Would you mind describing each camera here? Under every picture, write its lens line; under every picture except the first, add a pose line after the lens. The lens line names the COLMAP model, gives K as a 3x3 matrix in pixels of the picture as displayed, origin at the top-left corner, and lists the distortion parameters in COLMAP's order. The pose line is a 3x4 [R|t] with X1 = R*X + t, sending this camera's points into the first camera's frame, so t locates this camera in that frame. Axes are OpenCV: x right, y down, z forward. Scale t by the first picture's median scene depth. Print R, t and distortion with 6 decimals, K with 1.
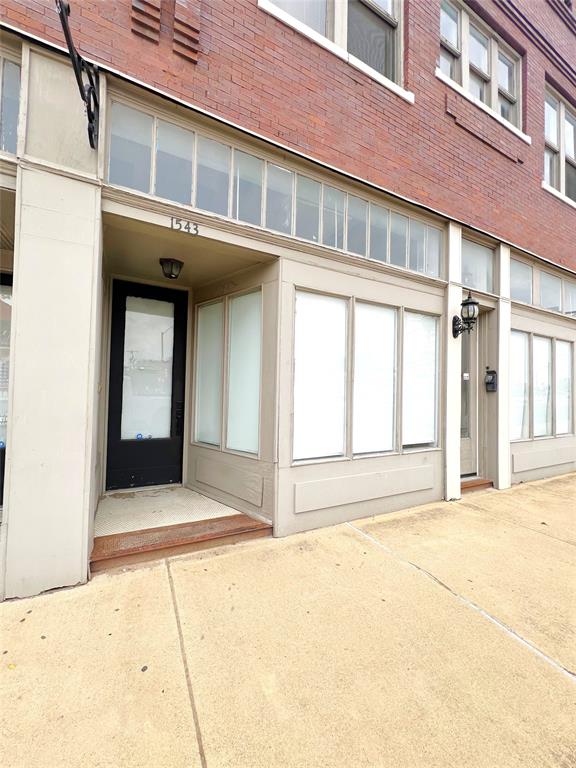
lens RADIAL K [[288.6, 0, 287.1], [0, 288.6, 382.4], [0, 0, 1]] dist [-0.001016, -0.000145]
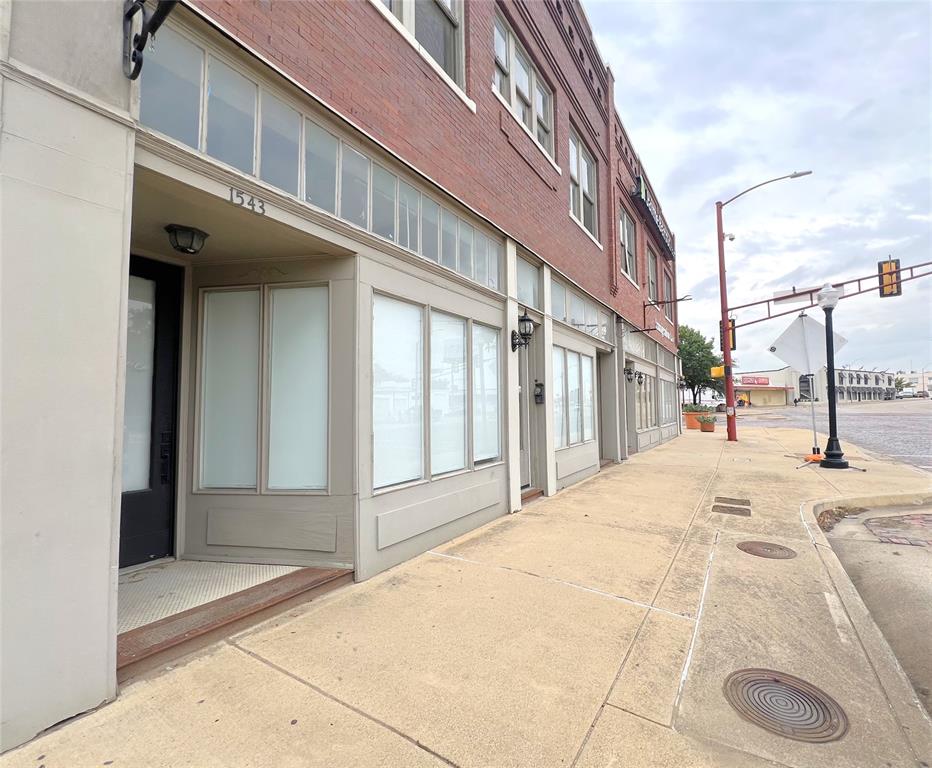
lens RADIAL K [[412.9, 0, 467.0], [0, 412.9, 384.4], [0, 0, 1]] dist [-0.002253, 0.001937]
pose [[0.866980, -0.003587, 0.498331, -0.324099], [0.017899, 0.999553, -0.023945, -0.008265], [-0.498022, 0.029679, 0.866656, -0.201519]]
